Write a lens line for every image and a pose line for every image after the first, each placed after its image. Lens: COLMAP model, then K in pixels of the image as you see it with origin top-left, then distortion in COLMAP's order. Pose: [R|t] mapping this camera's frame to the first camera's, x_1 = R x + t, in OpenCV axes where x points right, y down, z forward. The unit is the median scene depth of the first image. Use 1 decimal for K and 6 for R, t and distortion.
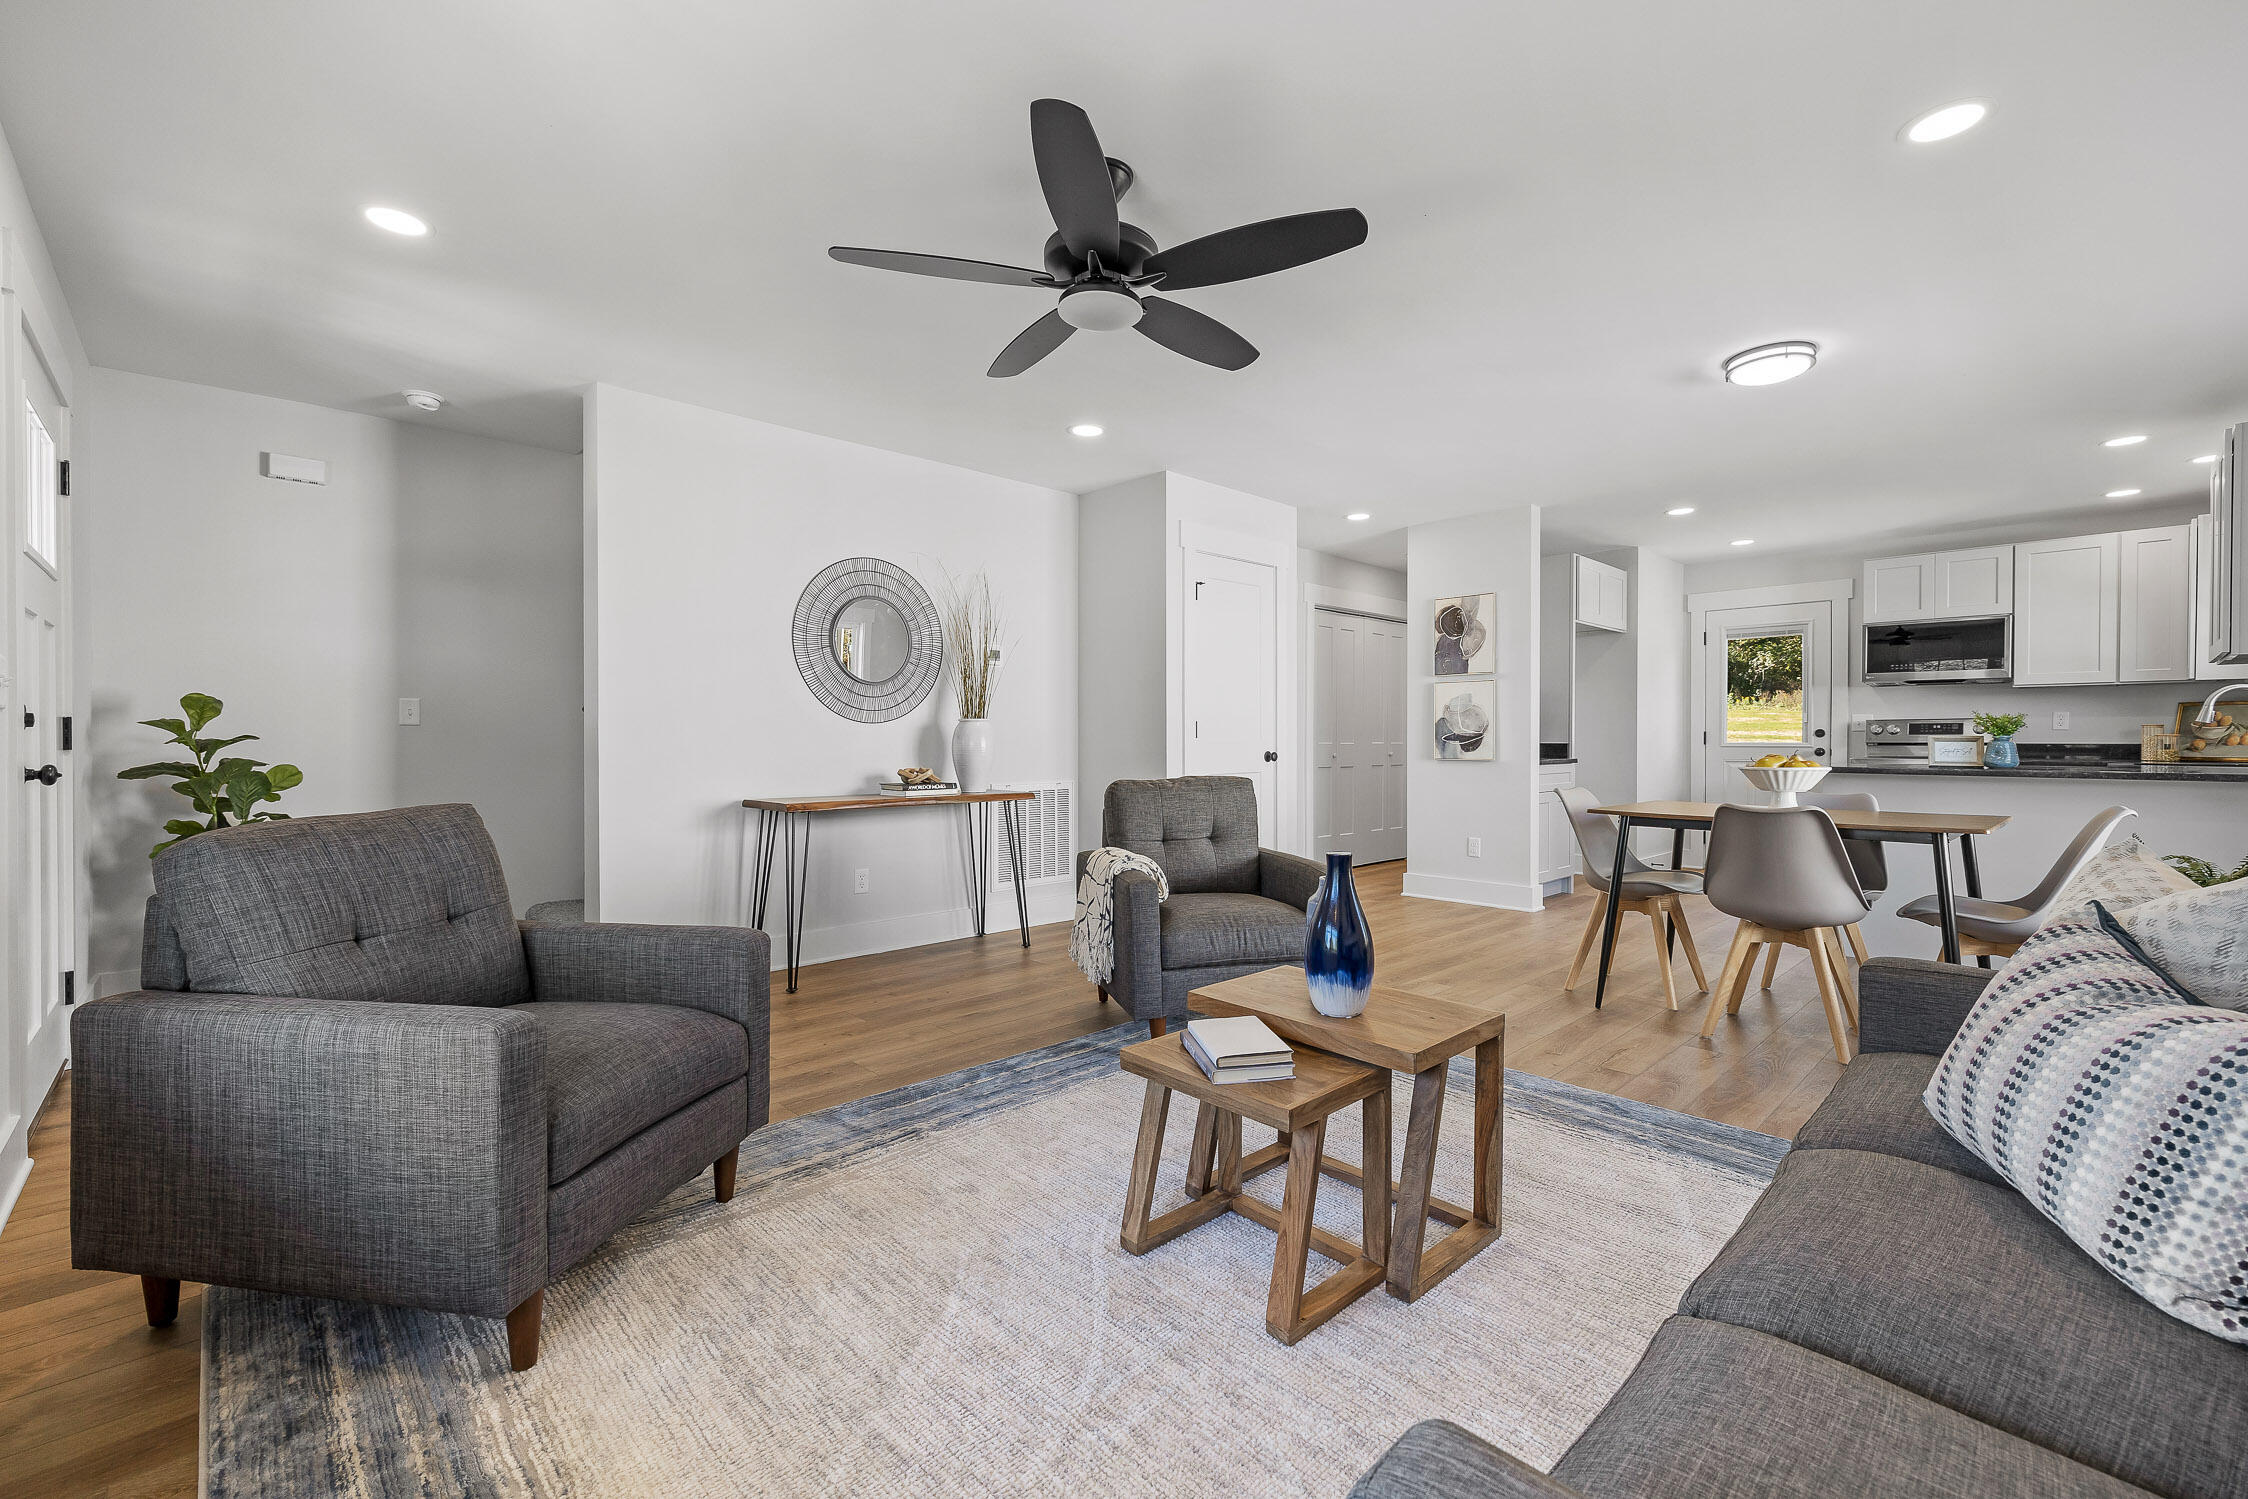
lens RADIAL K [[943.4, 0, 1120.9], [0, 943.4, 748.1], [0, 0, 1]] dist [-0.000357, -0.000506]
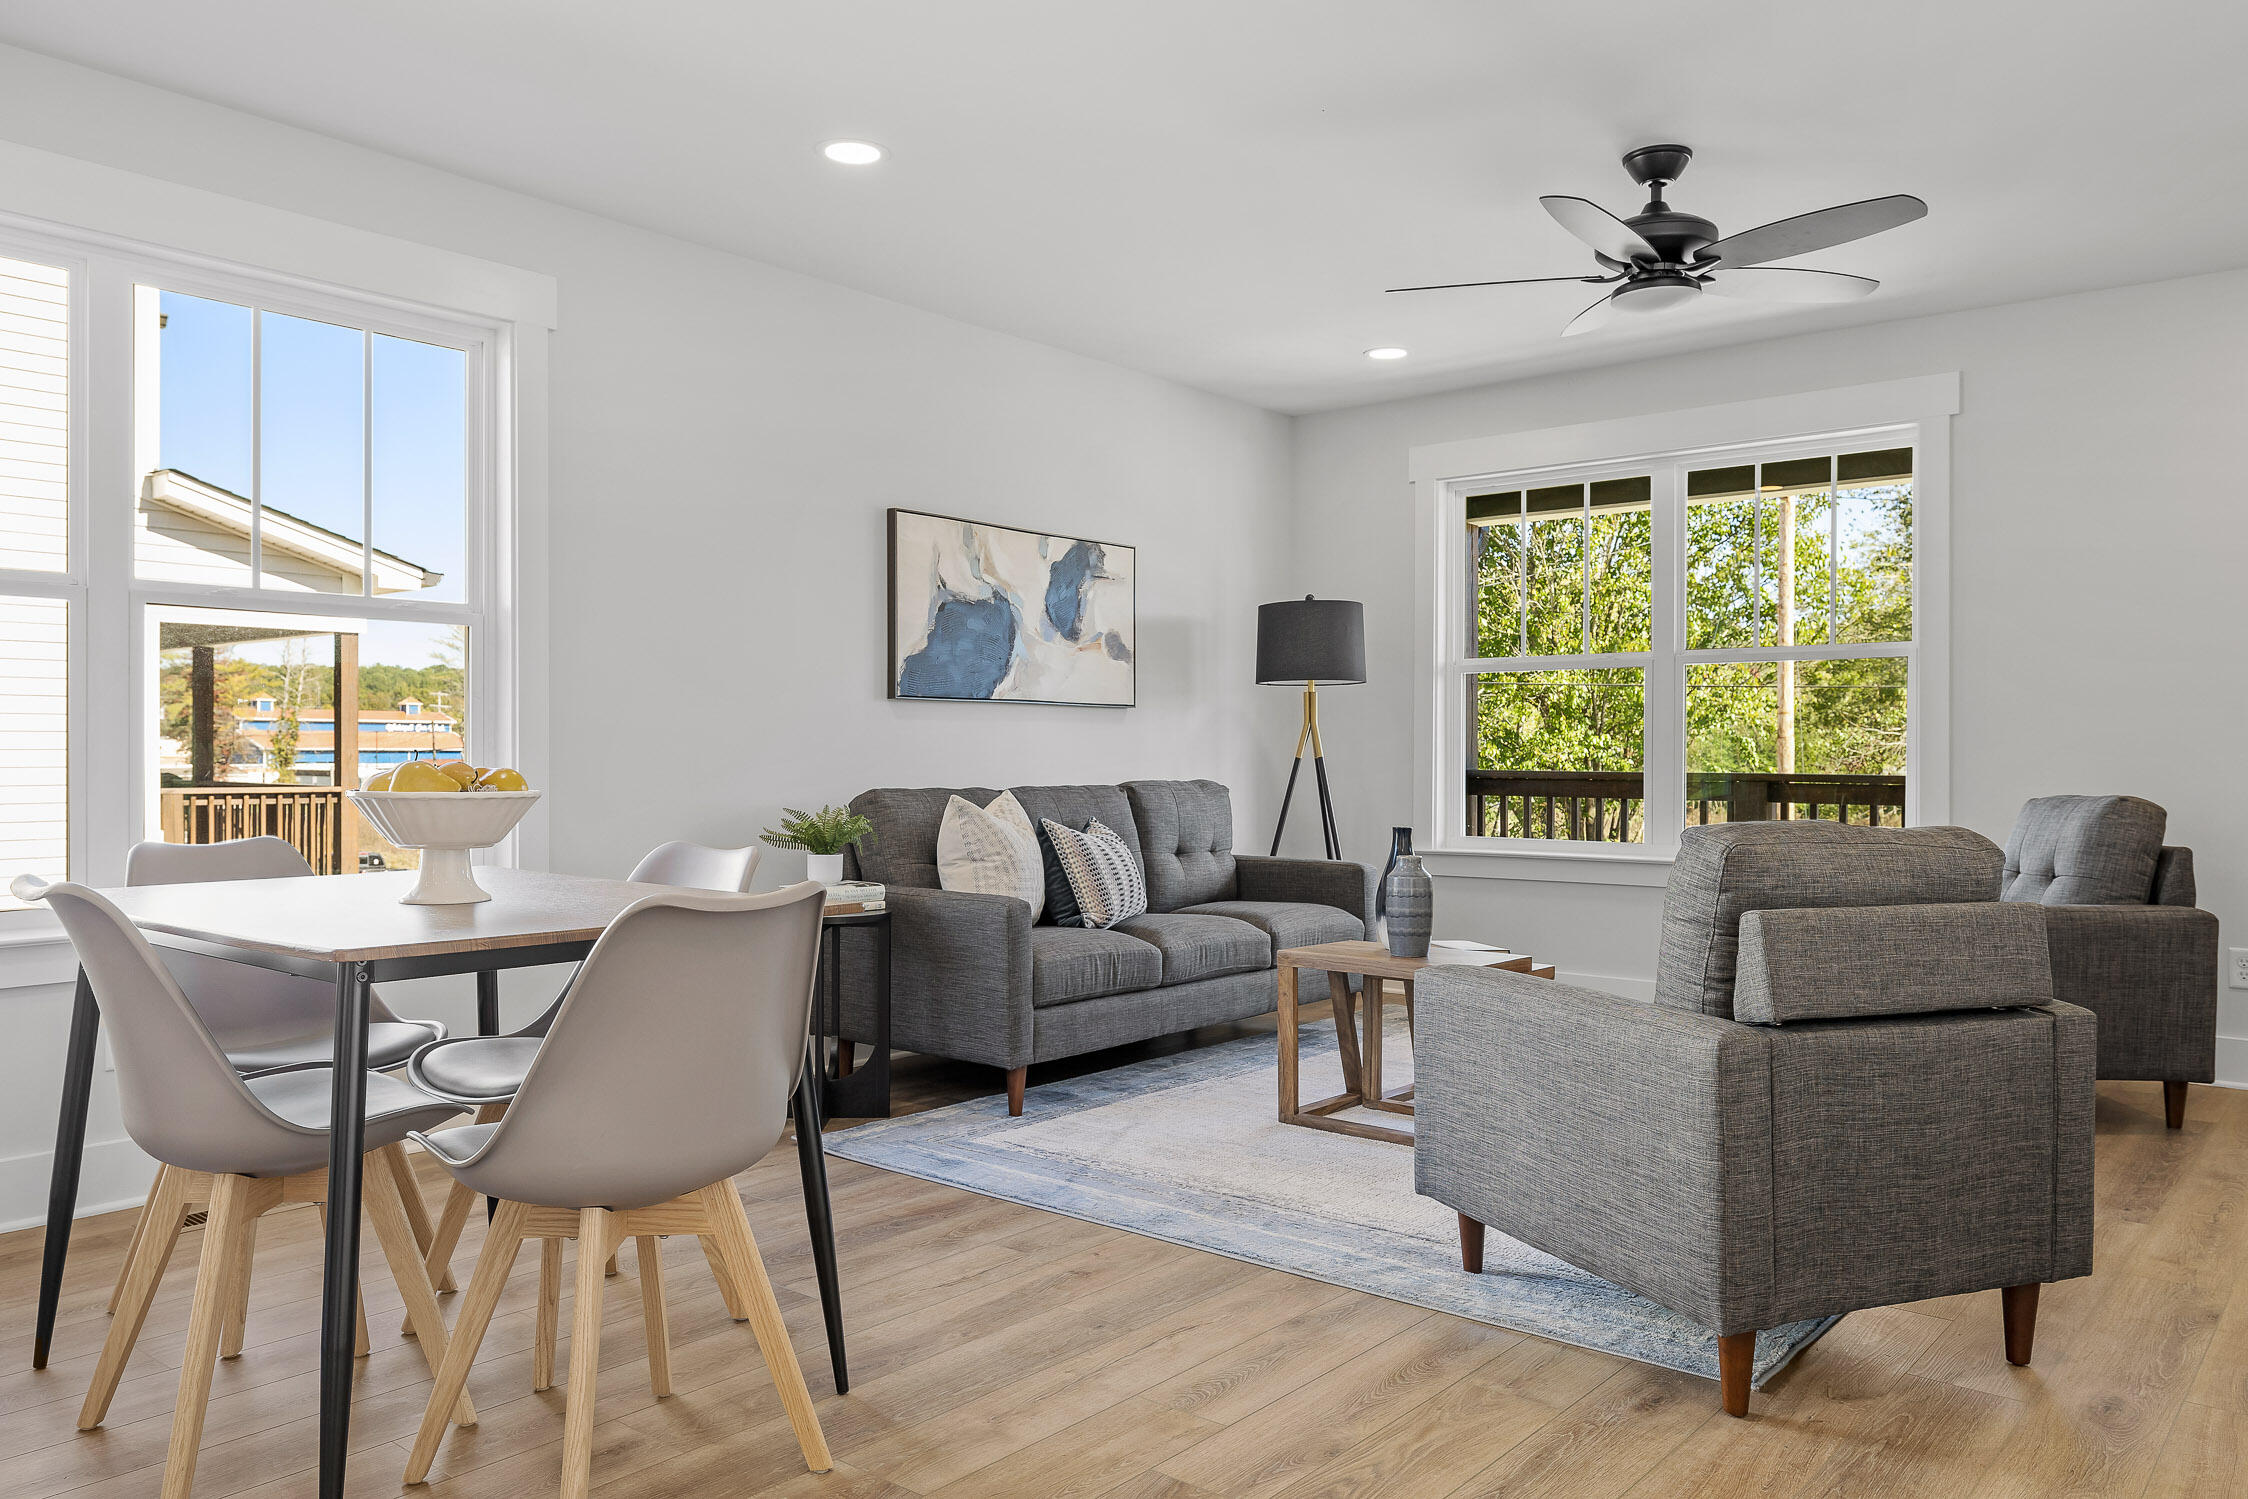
lens RADIAL K [[1607.1, 0, 1122.6], [0, 1607.1, 757.7], [0, 0, 1]] dist [0.001761, 0.000852]
pose [[-0.993478, -0.003431, -0.113970, 0.292363], [-0.004920, 0.999906, 0.012790, -0.003630], [0.113916, 0.013267, -0.993402, 1.063313]]
